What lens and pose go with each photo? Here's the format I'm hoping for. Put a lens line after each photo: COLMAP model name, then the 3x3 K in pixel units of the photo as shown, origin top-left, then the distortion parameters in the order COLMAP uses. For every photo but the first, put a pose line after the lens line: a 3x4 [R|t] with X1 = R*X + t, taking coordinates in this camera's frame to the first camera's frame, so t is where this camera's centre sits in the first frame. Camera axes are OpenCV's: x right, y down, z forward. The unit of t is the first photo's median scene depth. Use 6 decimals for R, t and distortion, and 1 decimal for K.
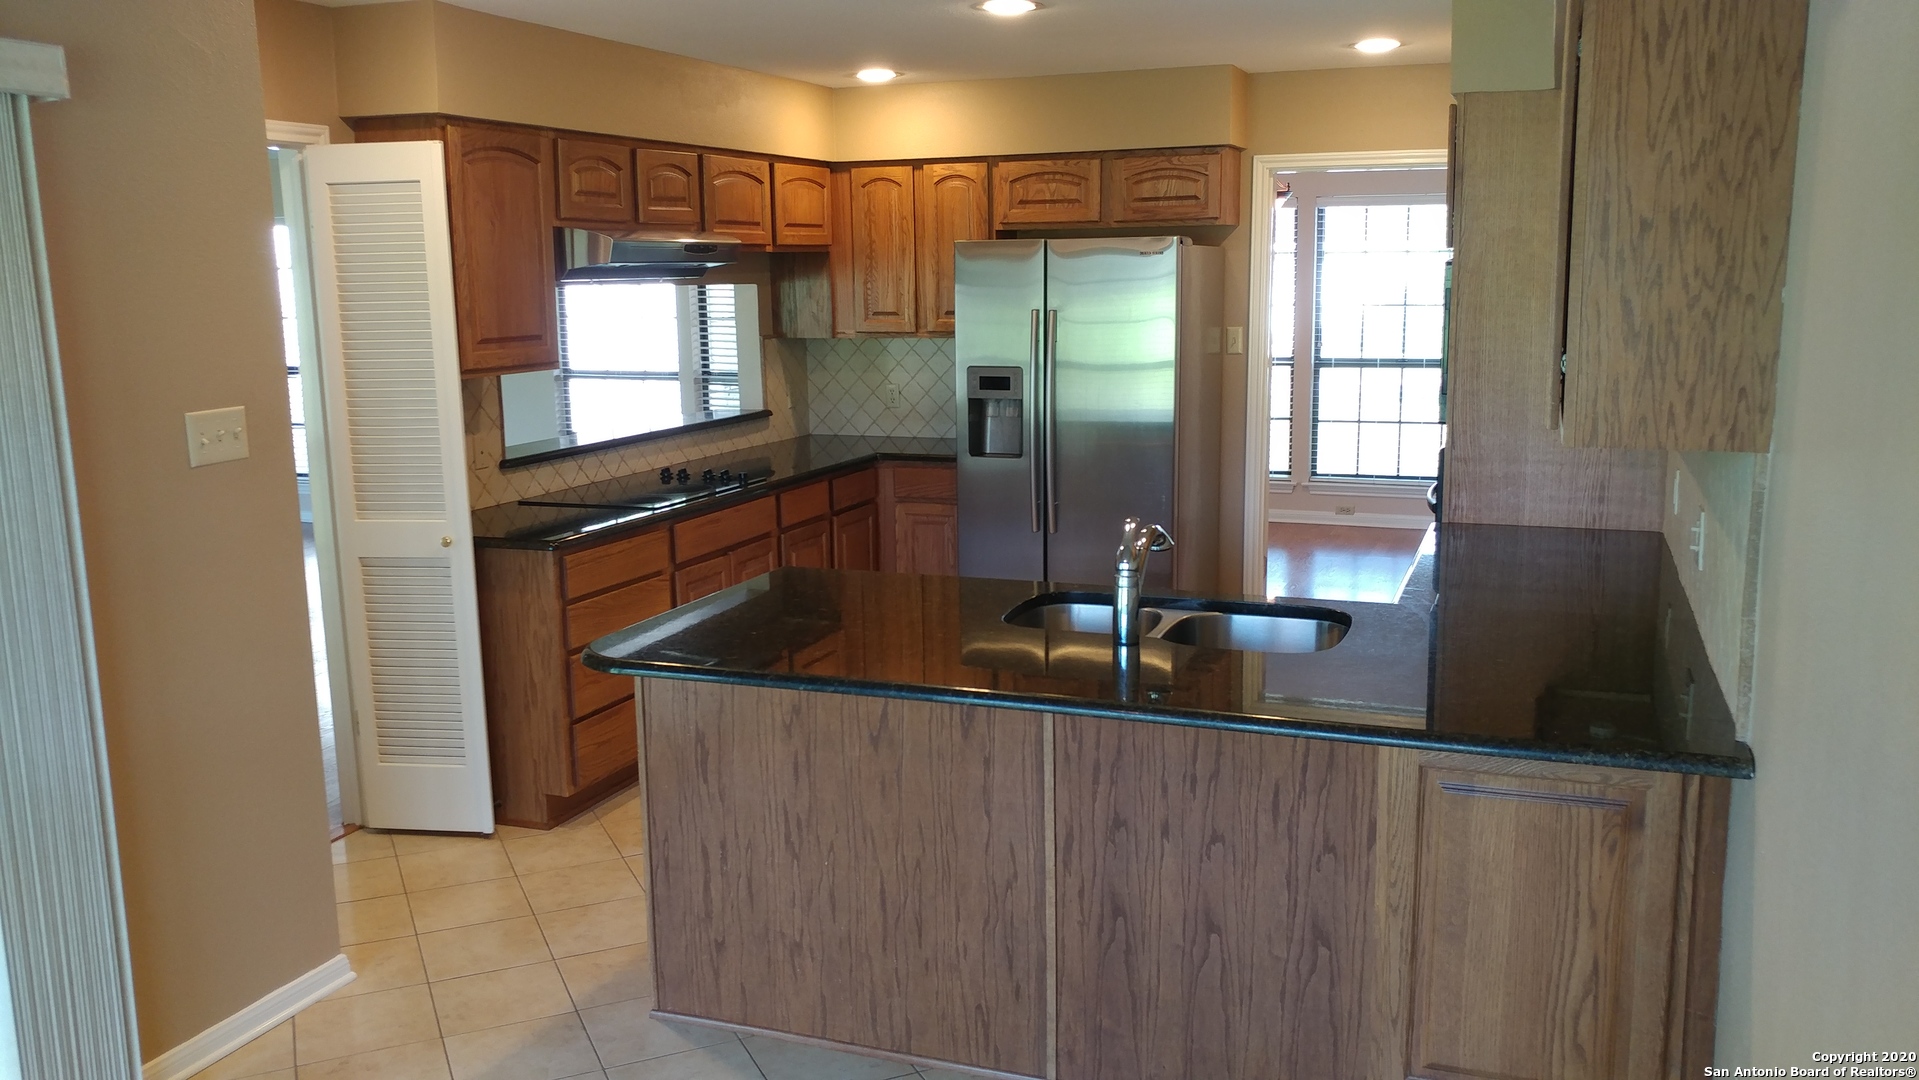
lens RADIAL K [[1559.2, 0, 959.5], [0, 1559.2, 540.0], [0, 0, 1]] dist [-0.010127, 0.002133]
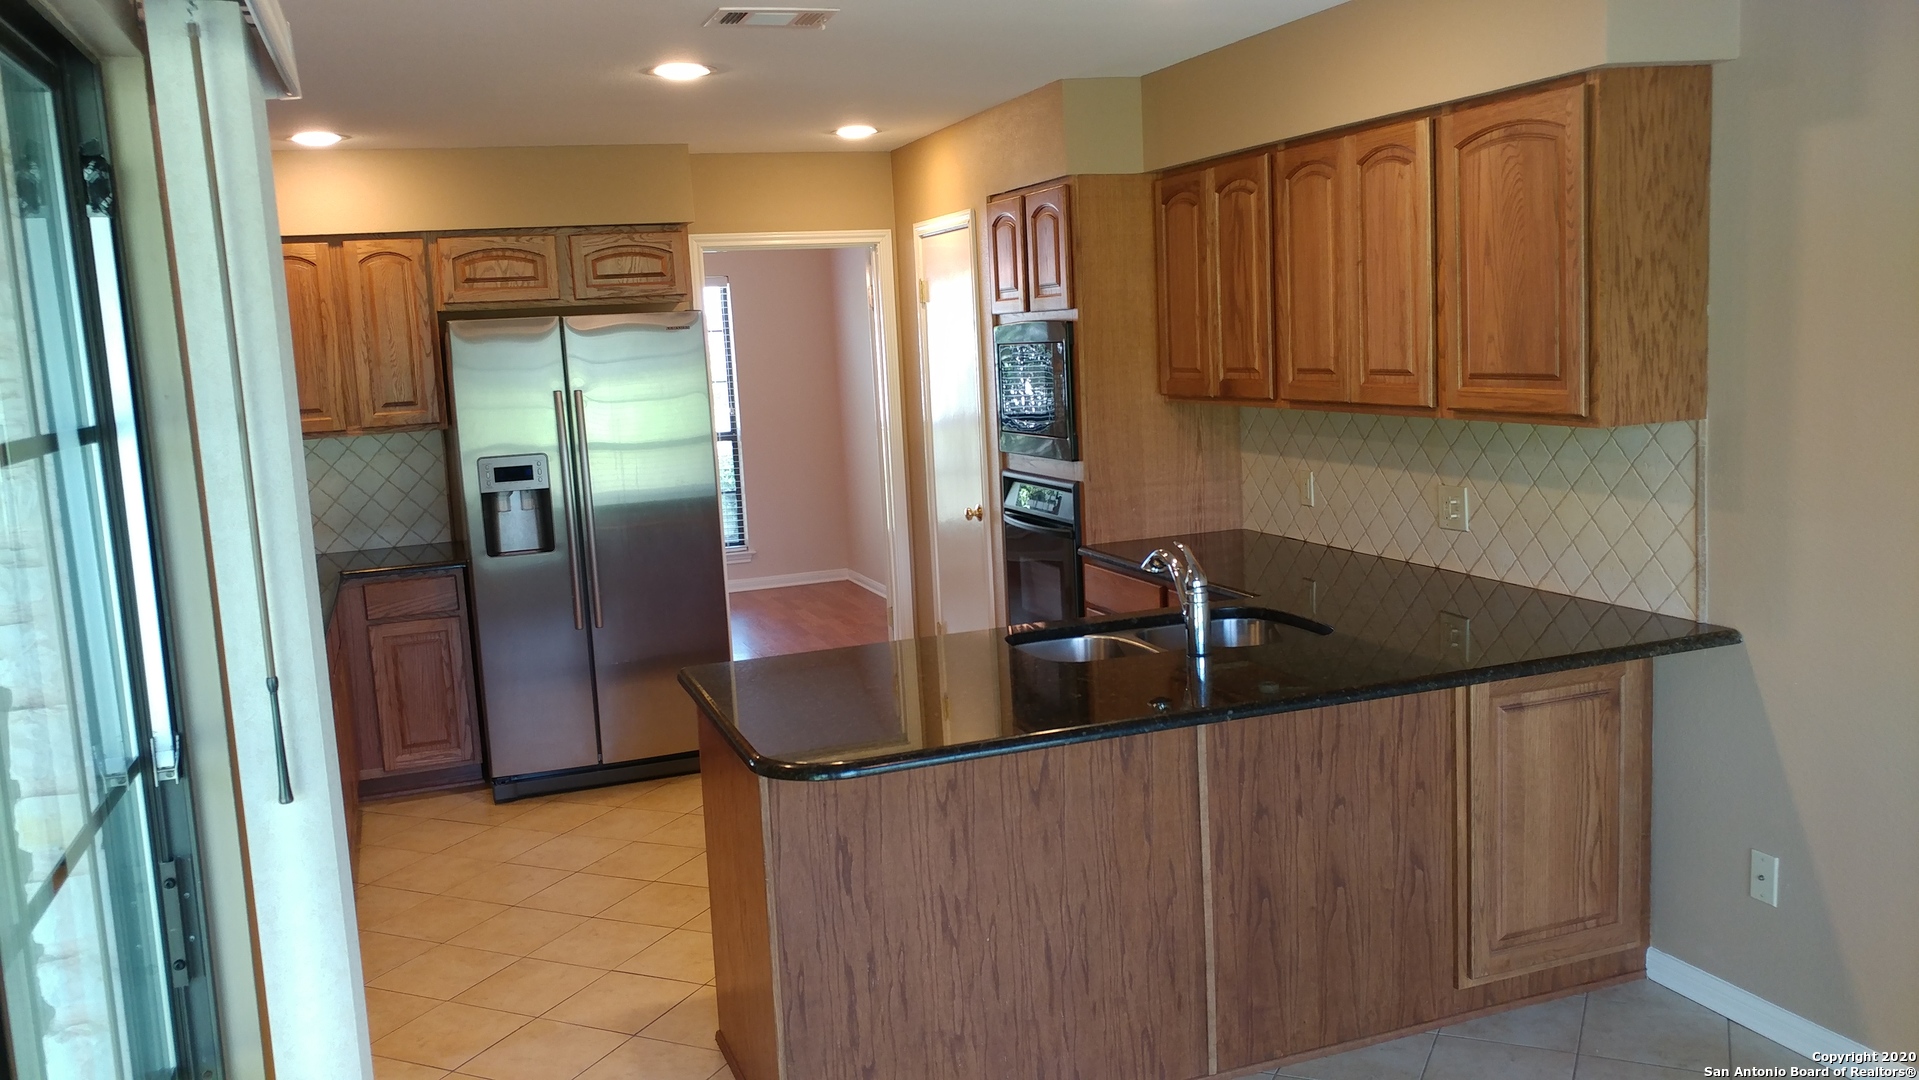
lens RADIAL K [[1547.5, 0, 959.5], [0, 1547.5, 540.0], [0, 0, 1]] dist [-0.032962, 0.001290]
pose [[0.752669, -0.112062, 0.648792, -0.699568], [0.152800, 0.988235, -0.006572, -0.030848], [-0.640422, 0.104082, 0.760938, 0.274627]]
